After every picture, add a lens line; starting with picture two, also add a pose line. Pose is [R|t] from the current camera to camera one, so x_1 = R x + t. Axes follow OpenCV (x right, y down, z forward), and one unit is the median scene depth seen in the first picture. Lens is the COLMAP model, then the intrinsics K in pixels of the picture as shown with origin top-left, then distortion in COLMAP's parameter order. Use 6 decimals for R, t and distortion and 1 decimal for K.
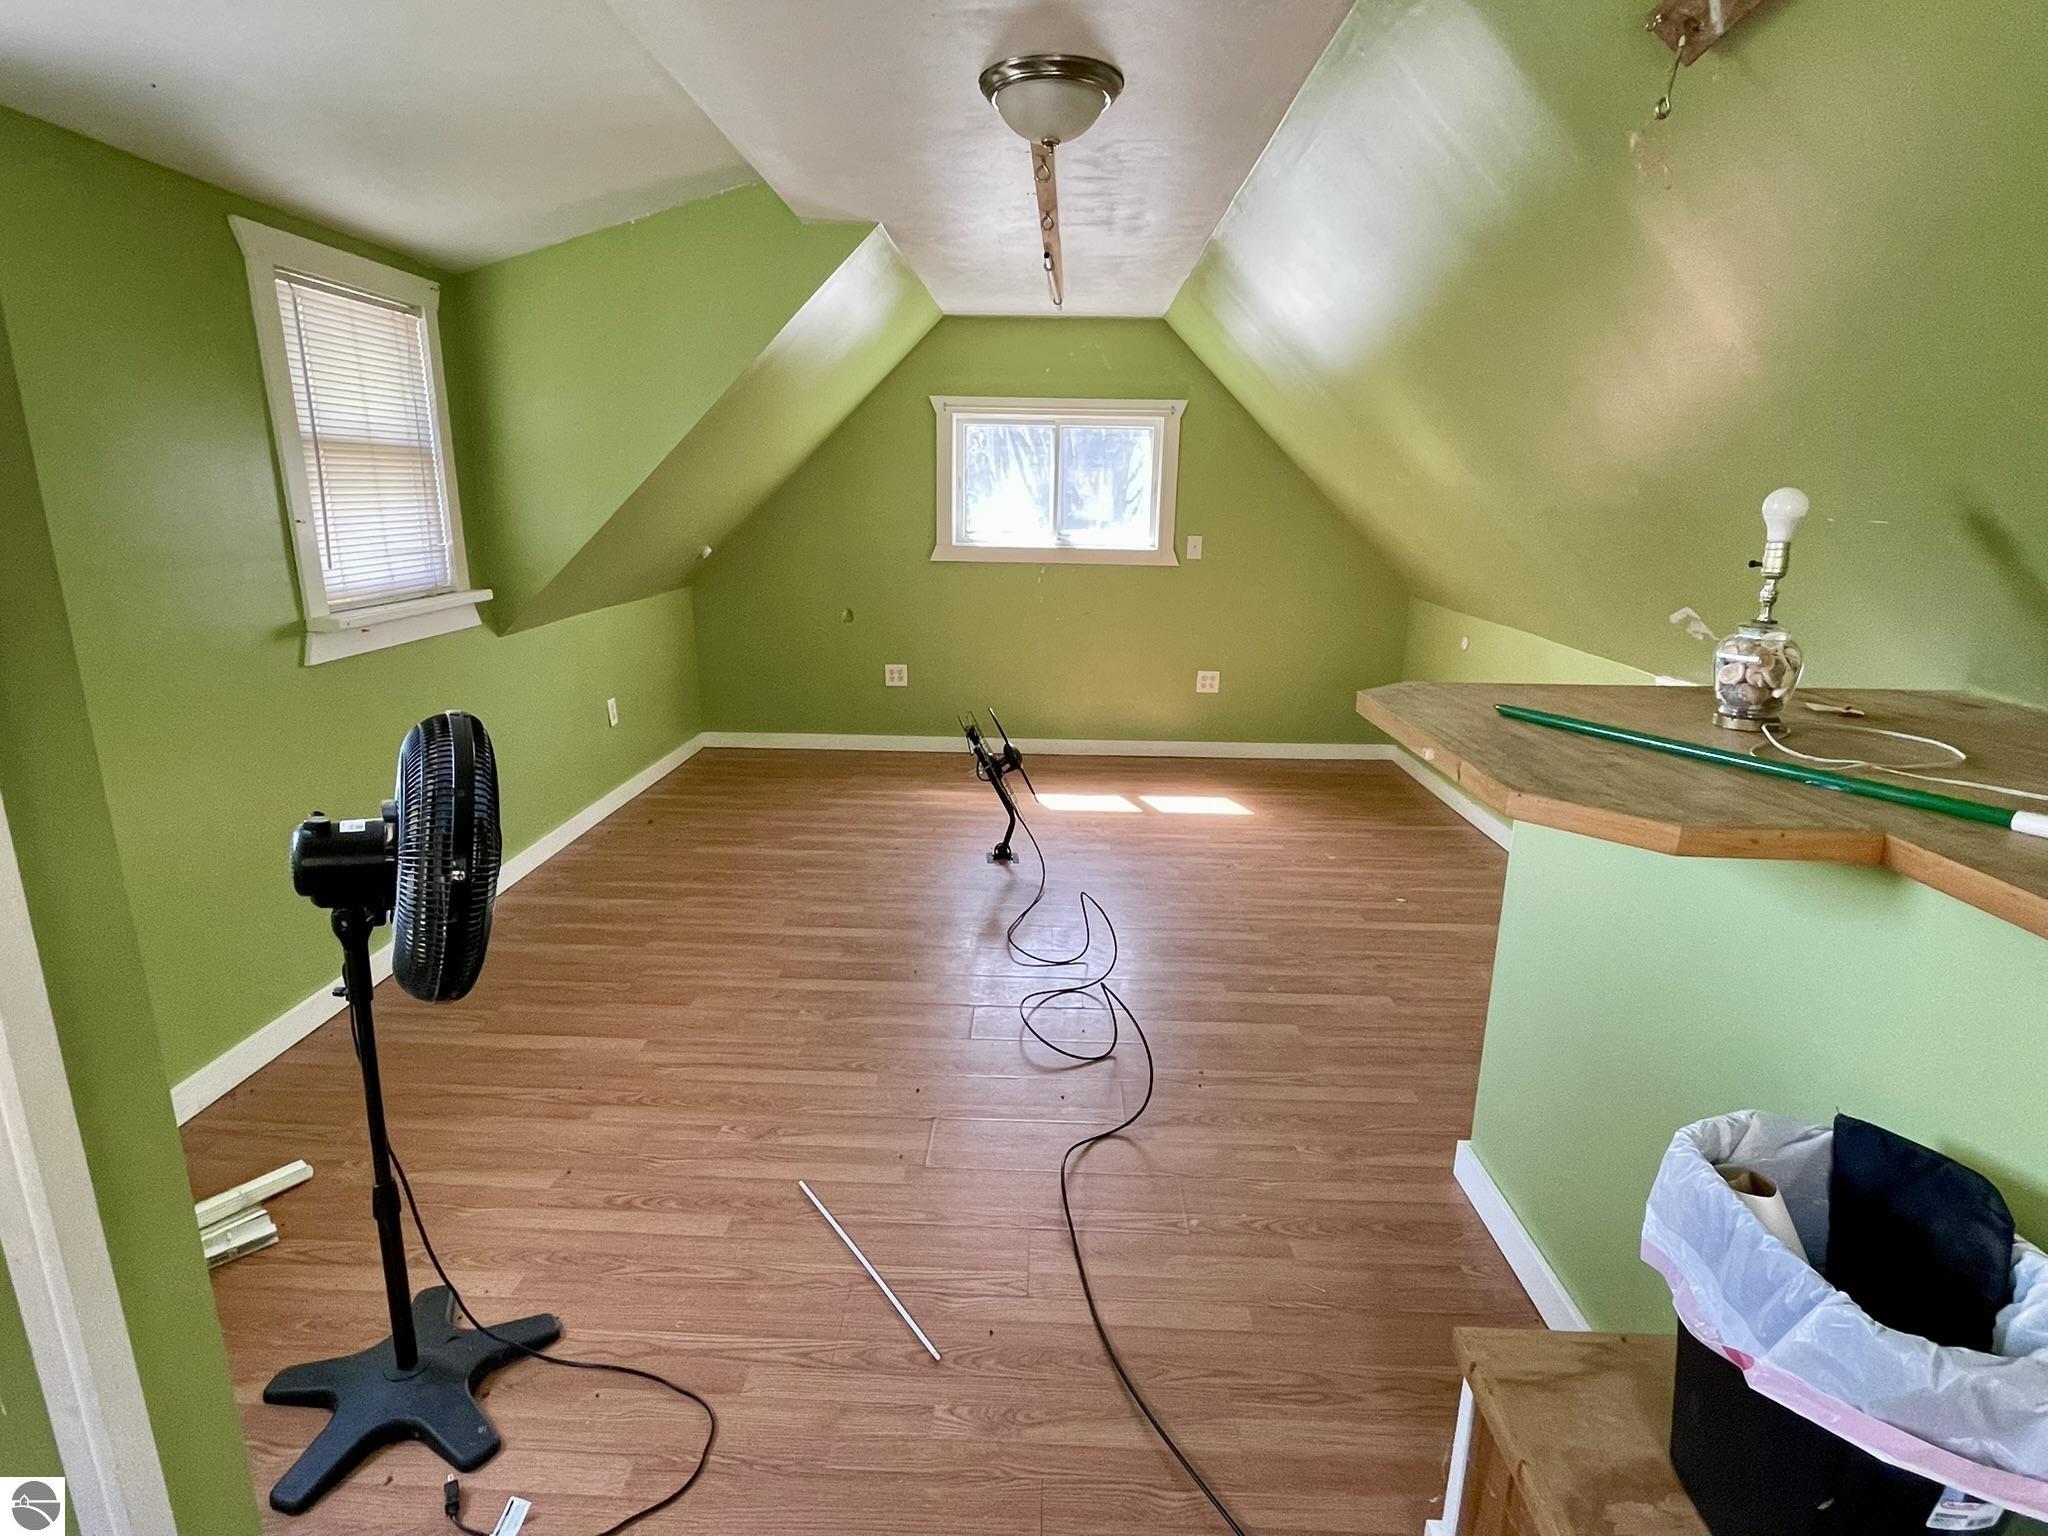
lens RADIAL K [[1043.0, 0, 1024.0], [0, 1043.0, 768.0], [0, 0, 1]] dist [-0.028397, 0.000114]
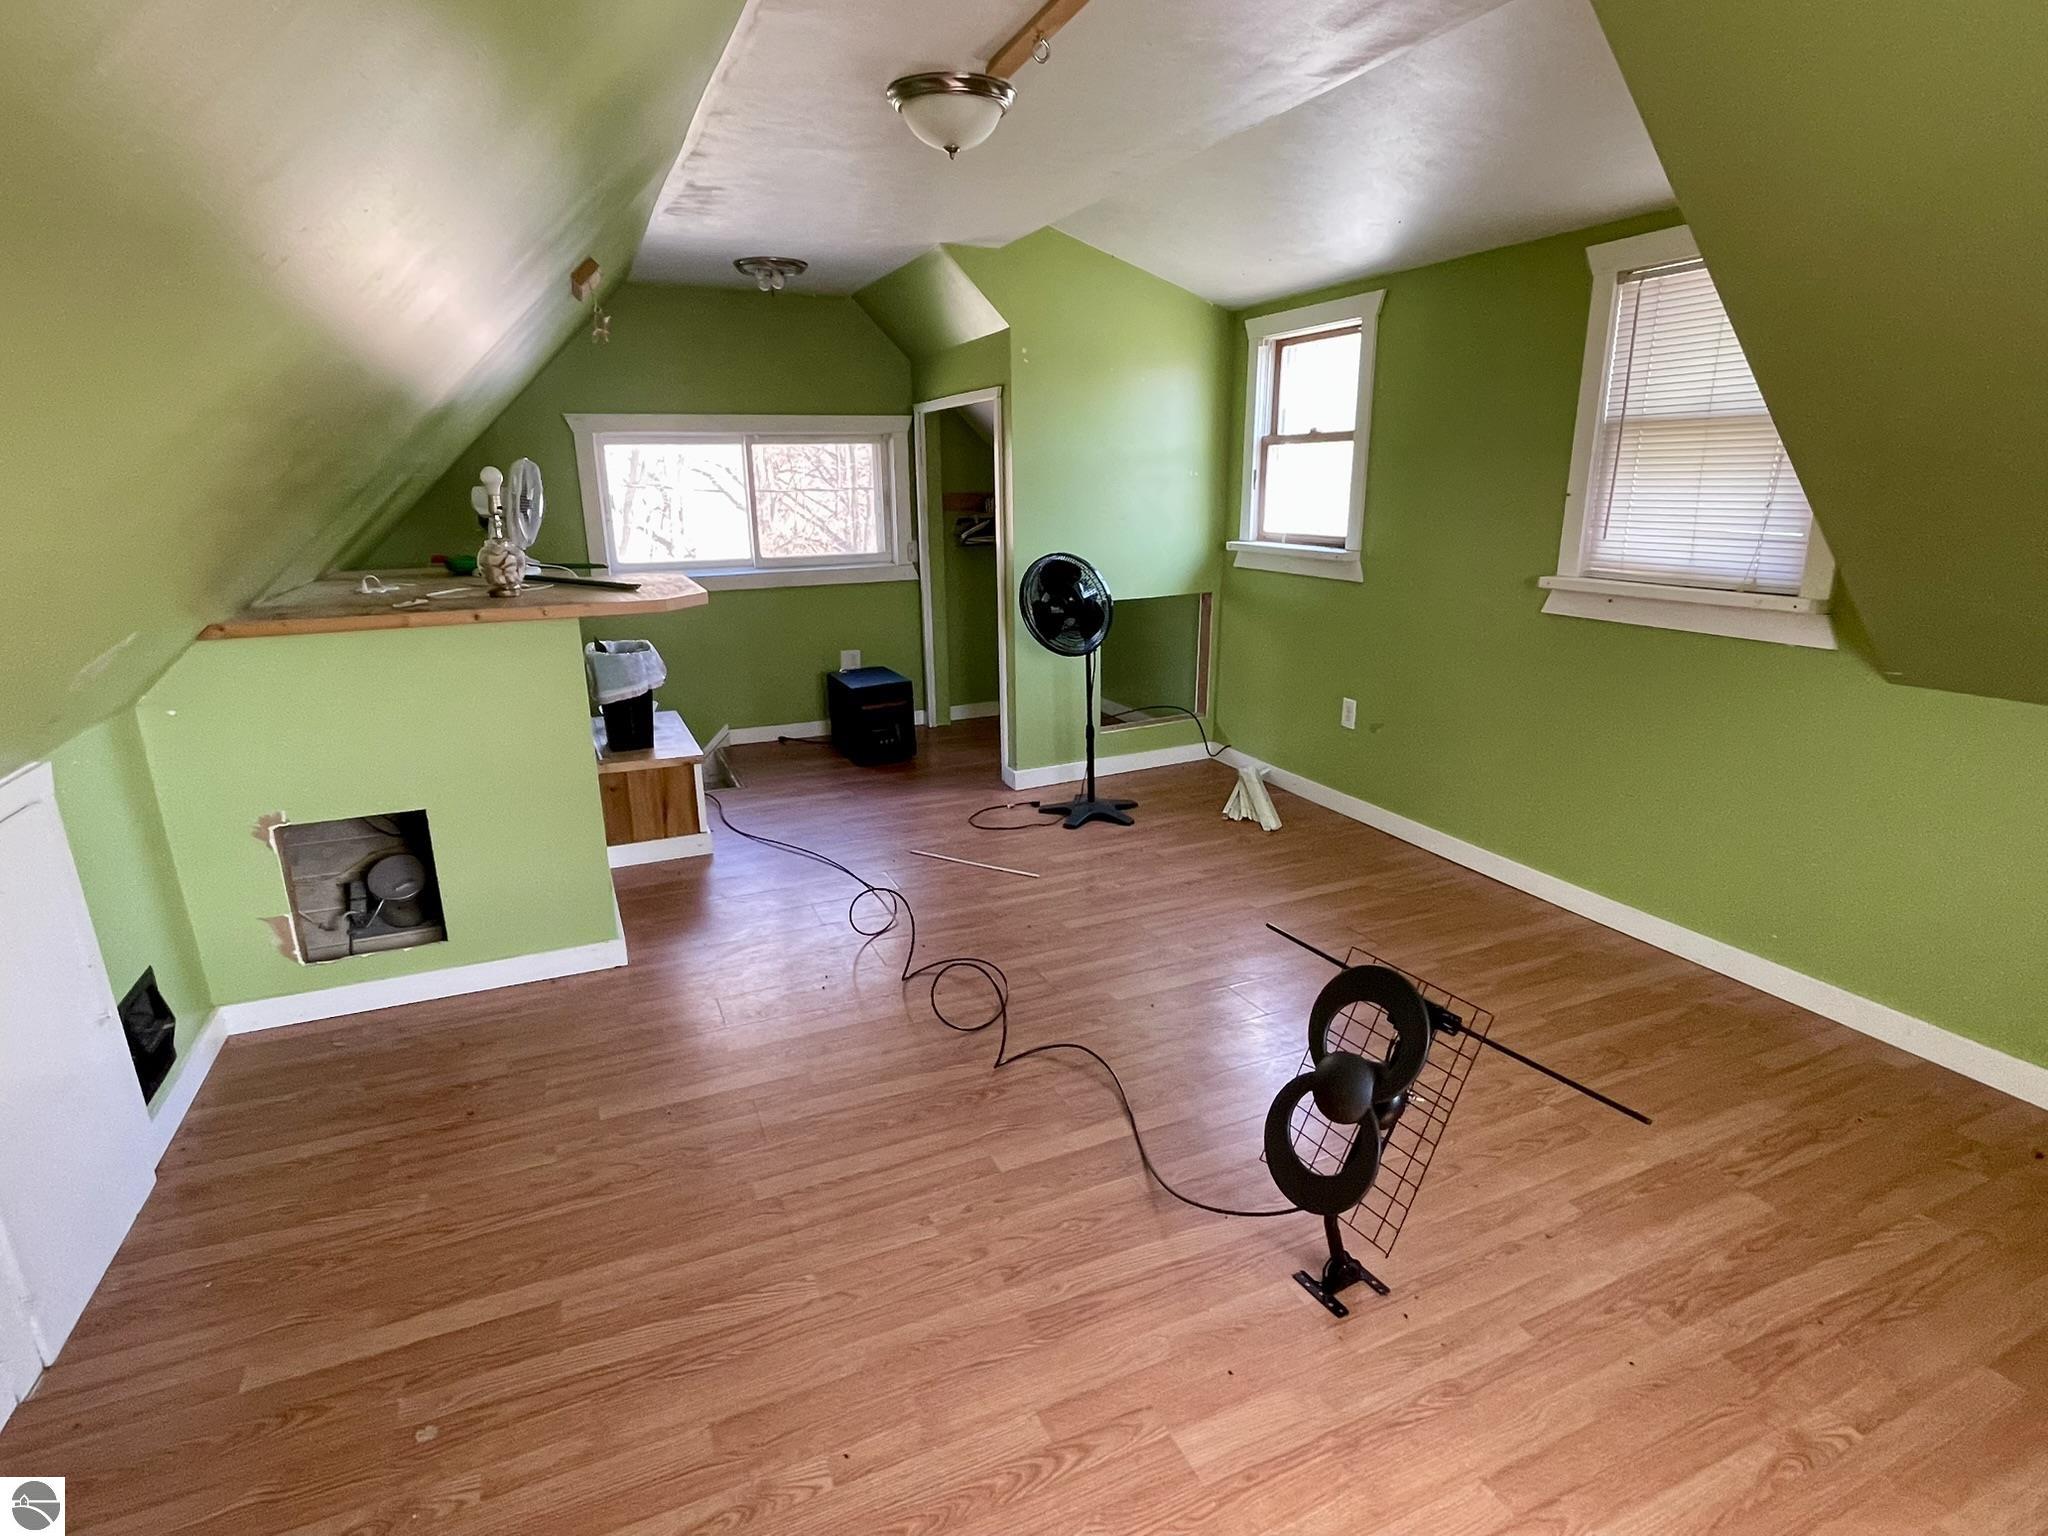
lens RADIAL K [[1043.0, 0, 1024.0], [0, 1043.0, 768.0], [0, 0, 1]] dist [-0.028397, 0.000114]
pose [[-0.905195, 0.113548, -0.409547, 0.392493], [-0.107163, 0.871530, 0.478489, -0.461169], [0.411263, 0.477014, -0.776737, 1.791572]]
